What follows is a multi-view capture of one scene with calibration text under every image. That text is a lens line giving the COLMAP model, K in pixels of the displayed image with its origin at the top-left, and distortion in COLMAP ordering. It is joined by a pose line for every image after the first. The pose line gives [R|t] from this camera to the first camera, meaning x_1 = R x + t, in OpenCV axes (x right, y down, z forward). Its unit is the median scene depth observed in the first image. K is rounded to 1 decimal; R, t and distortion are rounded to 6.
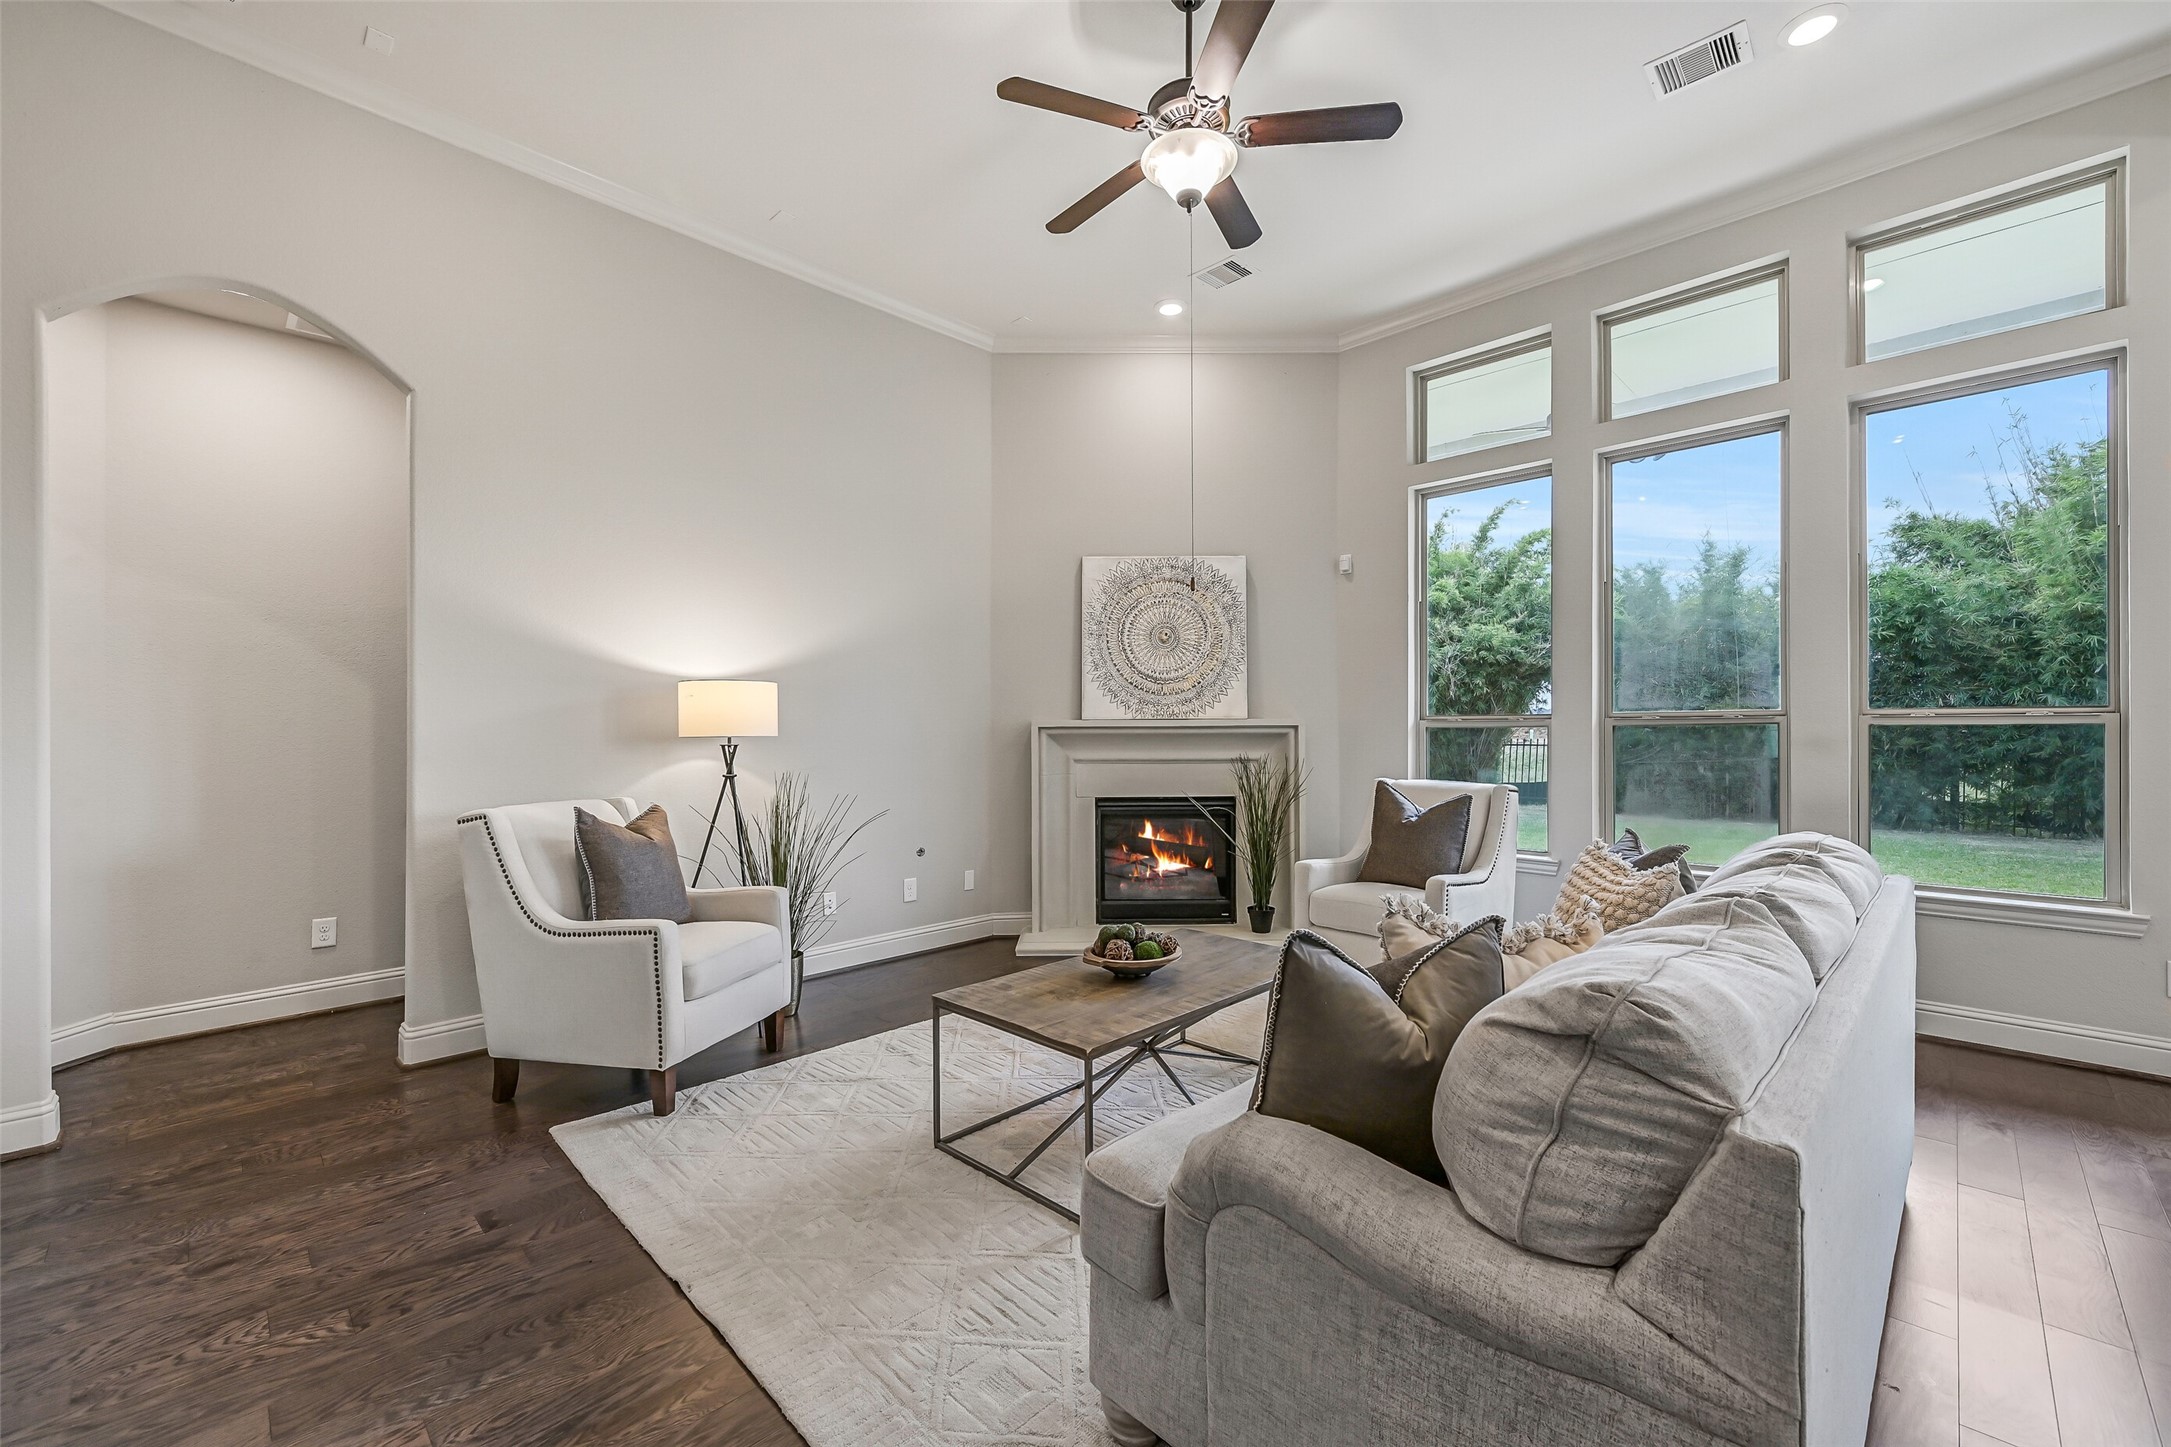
lens RADIAL K [[876.0, 0, 1092.8], [0, 876.0, 725.8], [0, 0, 1]] dist [0.002427, 0.000058]
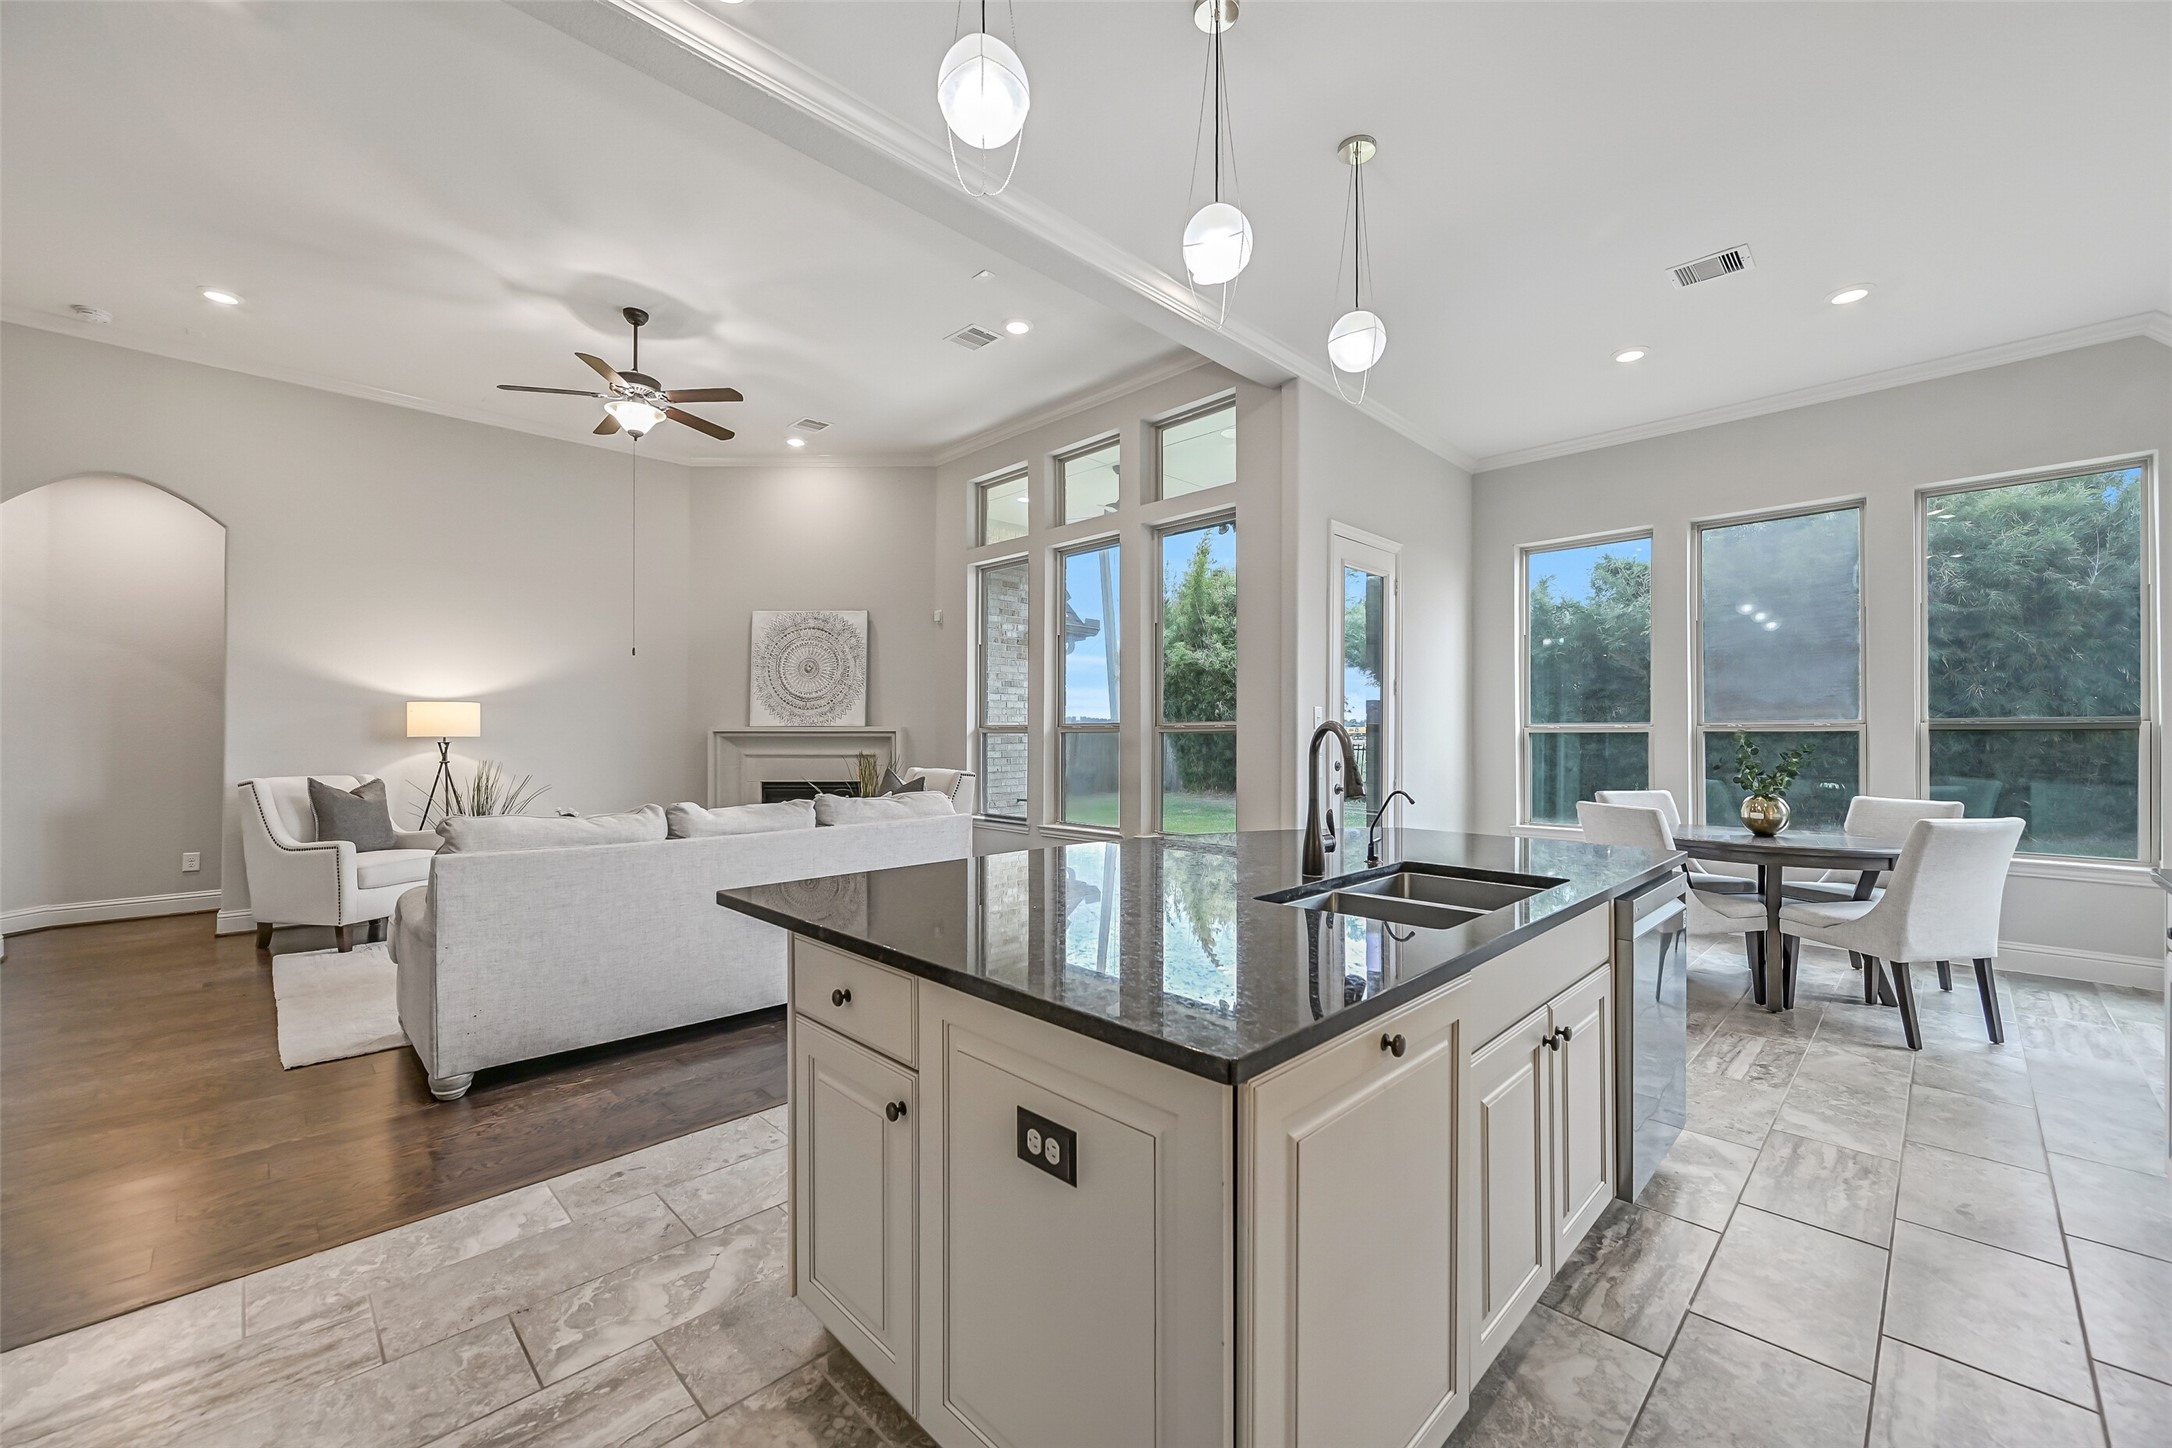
lens RADIAL K [[858.1, 0, 1090.1], [0, 858.1, 726.9], [0, 0, 1]] dist [0.001402, 0.000149]
pose [[0.999872, 0.005303, -0.015077, 0.577051], [-0.005338, 0.999983, -0.002268, -0.006370], [0.015064, 0.002348, 0.999884, -0.389827]]
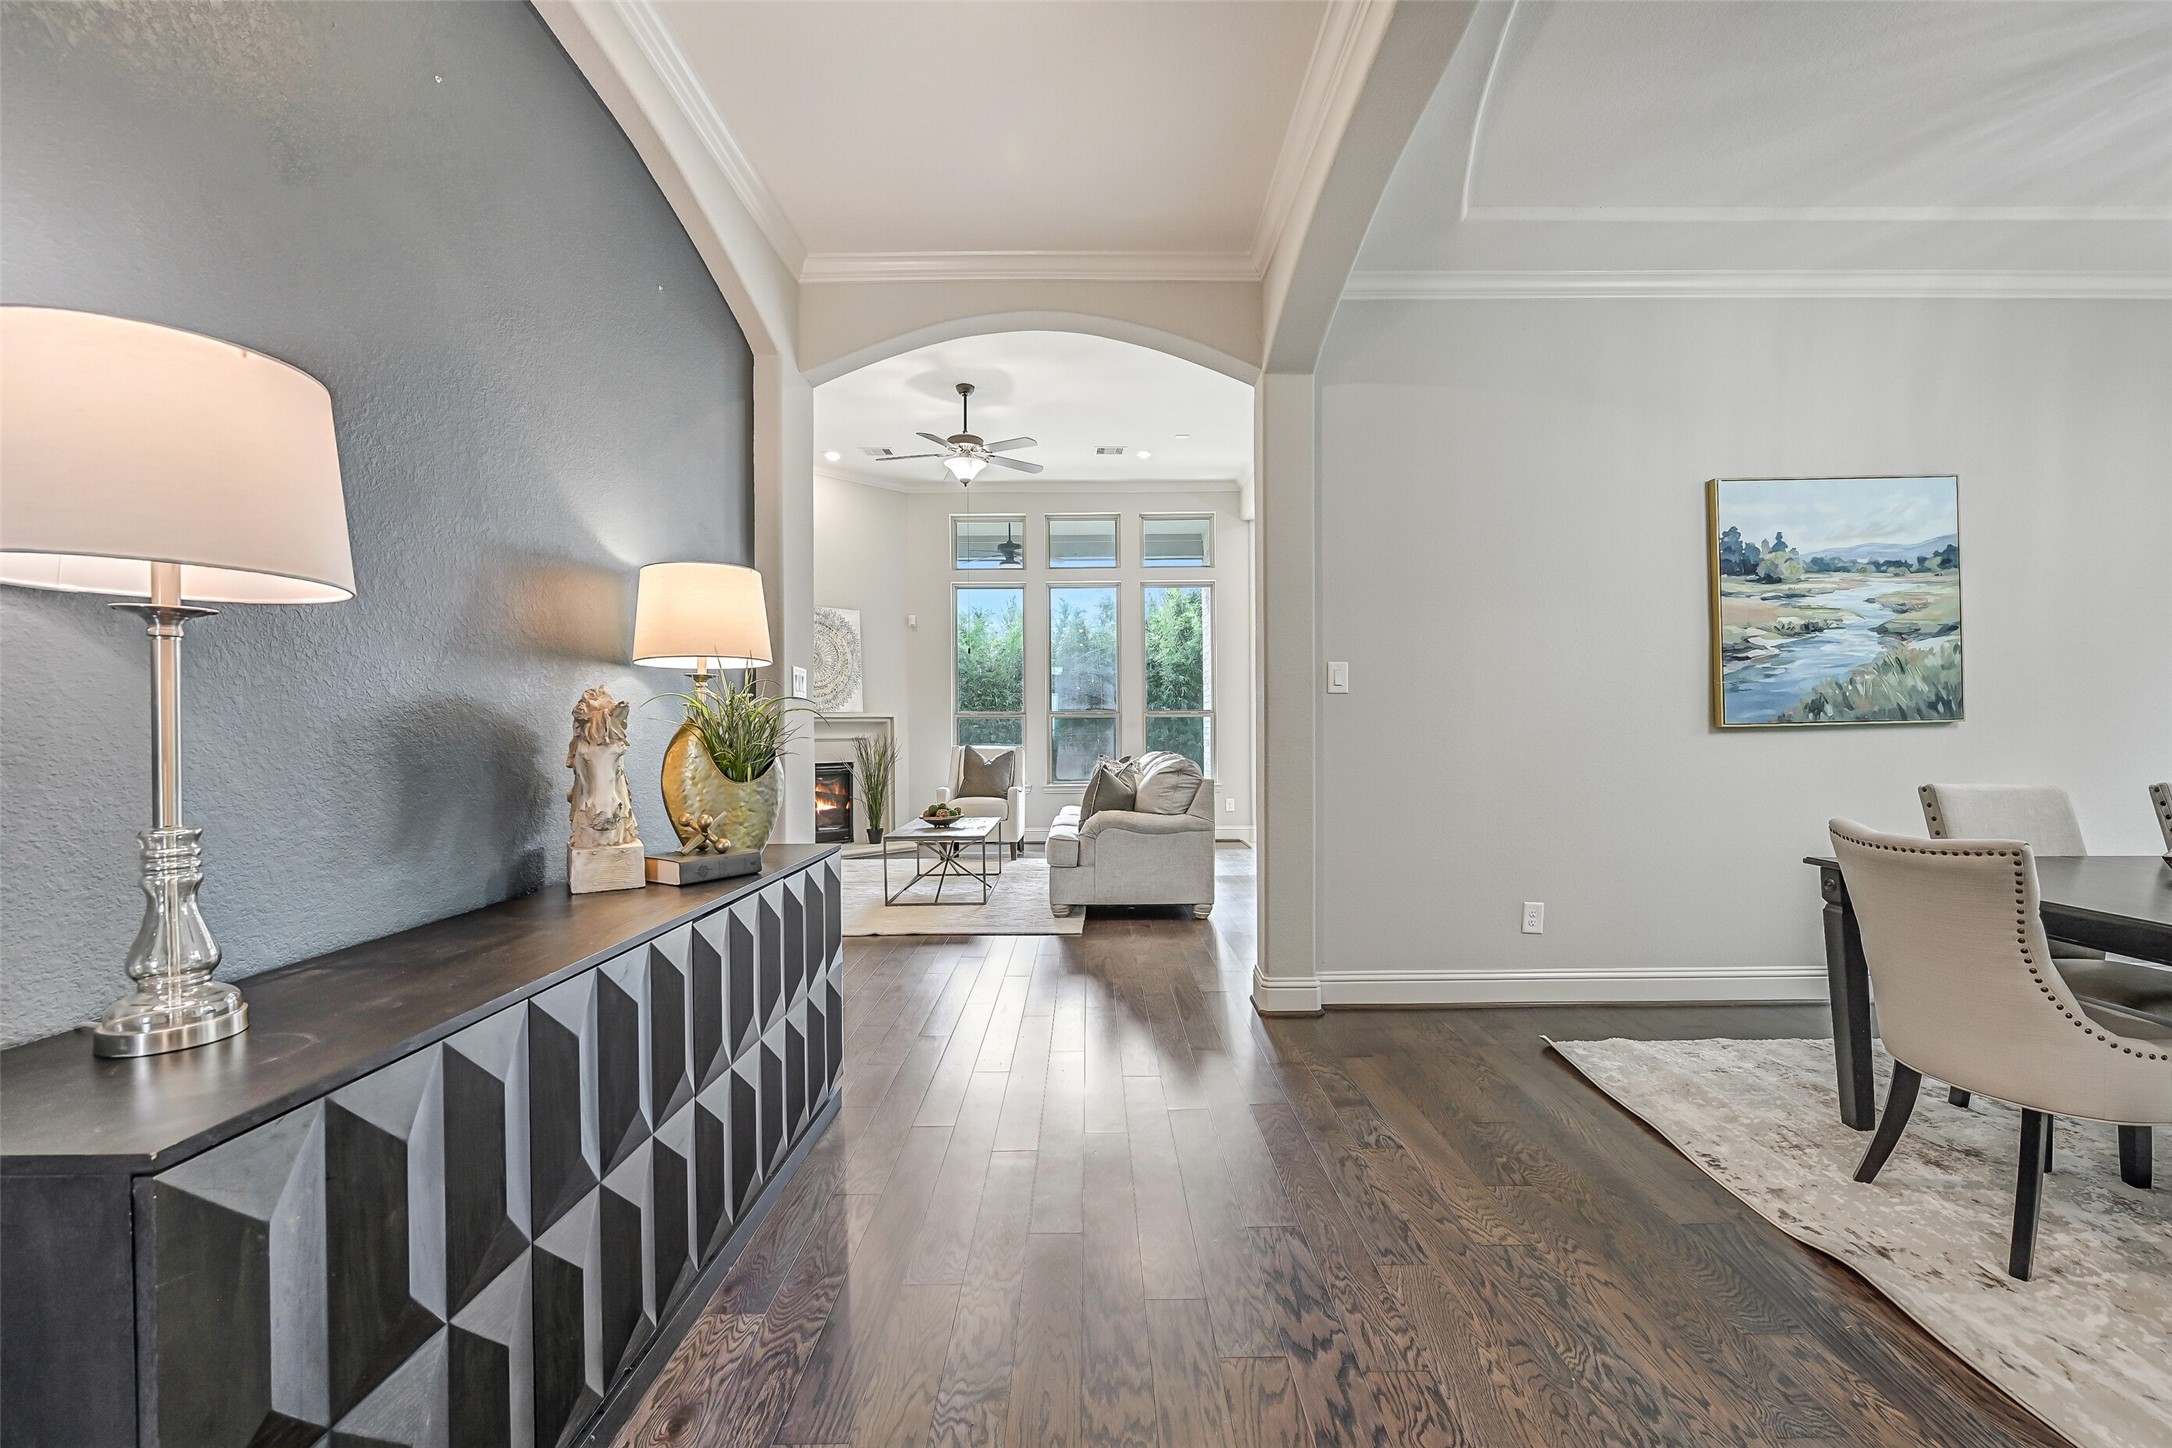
lens RADIAL K [[898.1, 0, 1087.3], [0, 898.1, 732.4], [0, 0, 1]] dist [-0.001180, -0.000021]
pose [[0.705948, -0.010765, 0.708182, -0.719182], [0.002033, 0.999911, 0.013173, 0.006897], [-0.708260, -0.007860, 0.705907, -0.467202]]
